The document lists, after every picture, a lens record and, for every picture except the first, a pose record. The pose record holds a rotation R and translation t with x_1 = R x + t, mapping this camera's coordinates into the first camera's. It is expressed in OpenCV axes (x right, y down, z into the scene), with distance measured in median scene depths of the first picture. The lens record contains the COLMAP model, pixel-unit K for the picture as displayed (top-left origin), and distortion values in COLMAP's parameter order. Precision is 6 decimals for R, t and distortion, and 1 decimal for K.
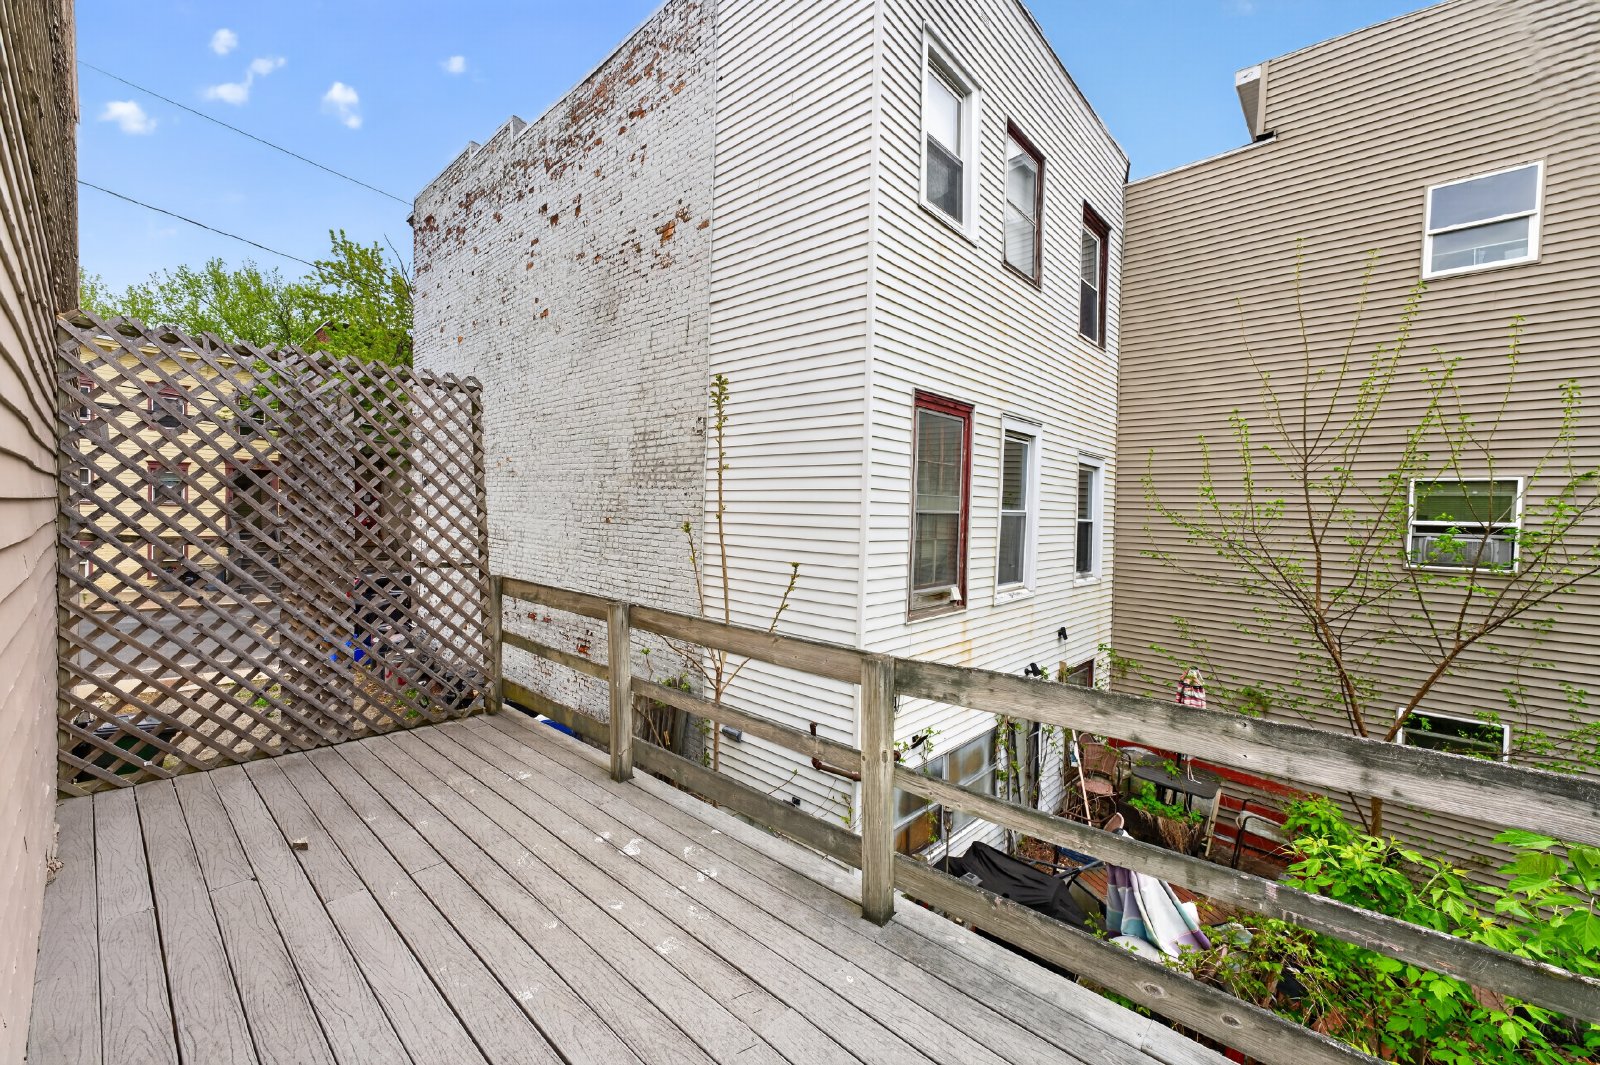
lens RADIAL K [[638.4, 0, 793.2], [0, 638.4, 526.6], [0, 0, 1]] dist [0.007525, 0.001549]
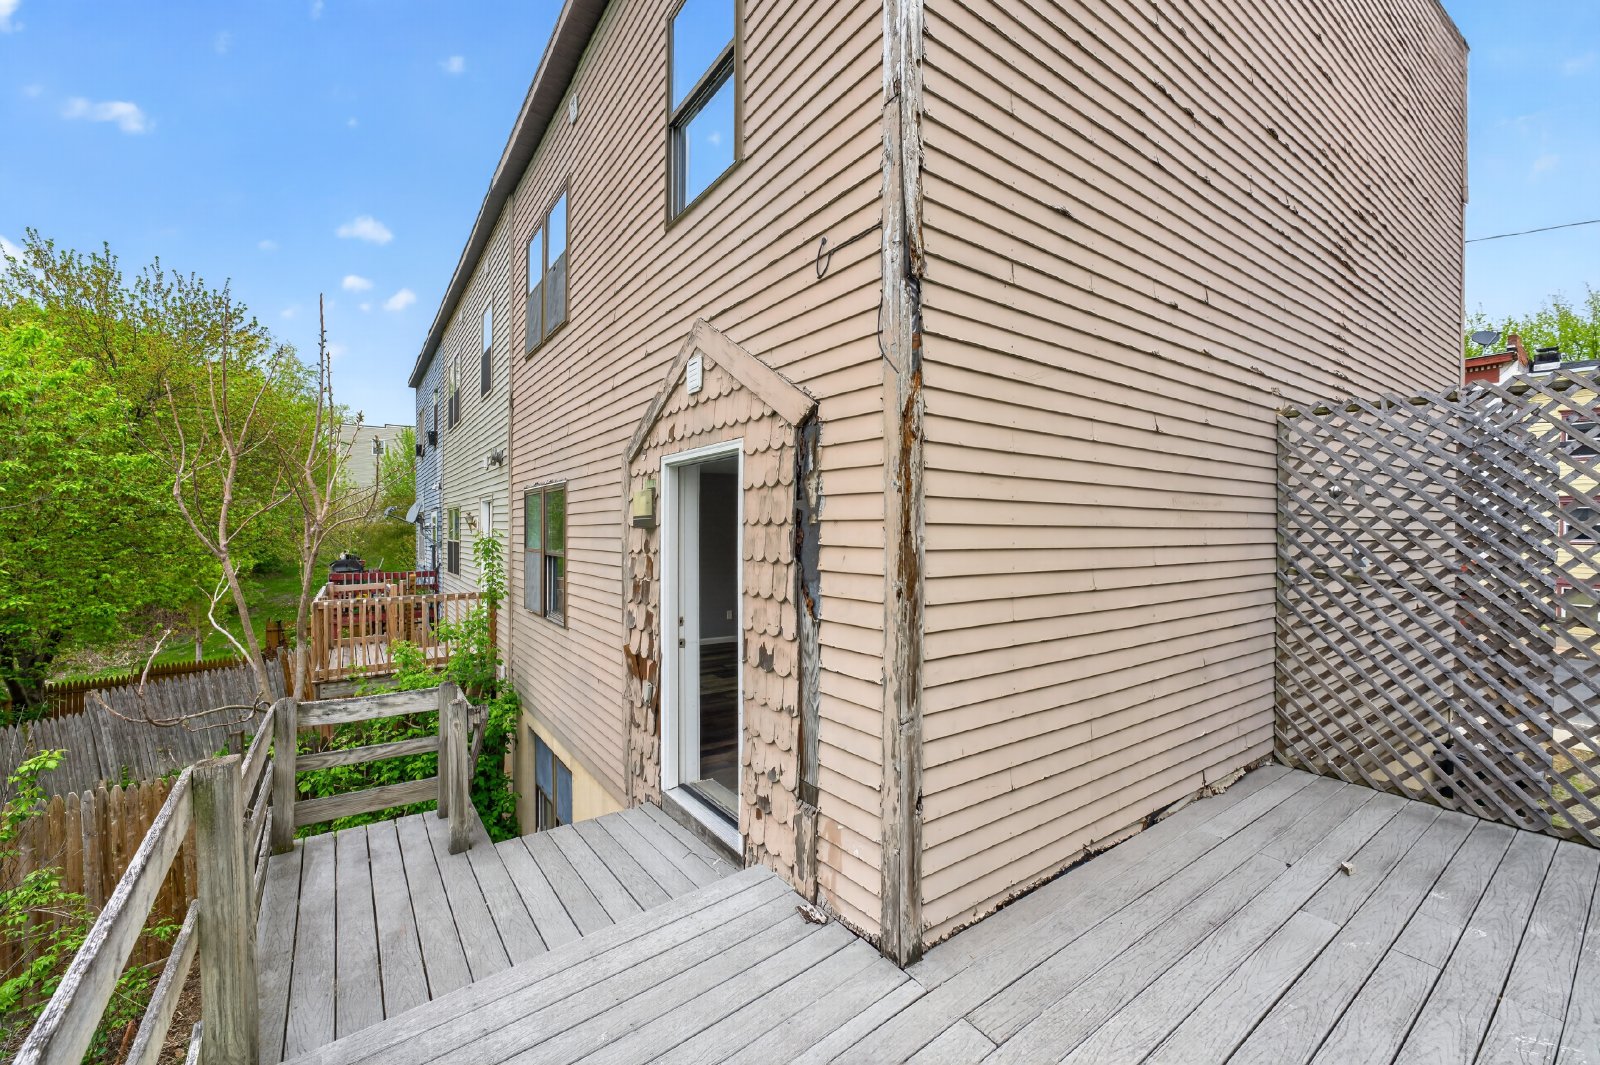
lens RADIAL K [[638.4, 0, 789.8], [0, 638.4, 528.0], [0, 0, 1]] dist [0.007525, 0.001549]
pose [[-0.218421, -0.021146, -0.975626, 0.247046], [-0.026300, 0.999530, -0.015776, -0.016705], [0.975500, 0.022213, -0.218874, 0.156169]]
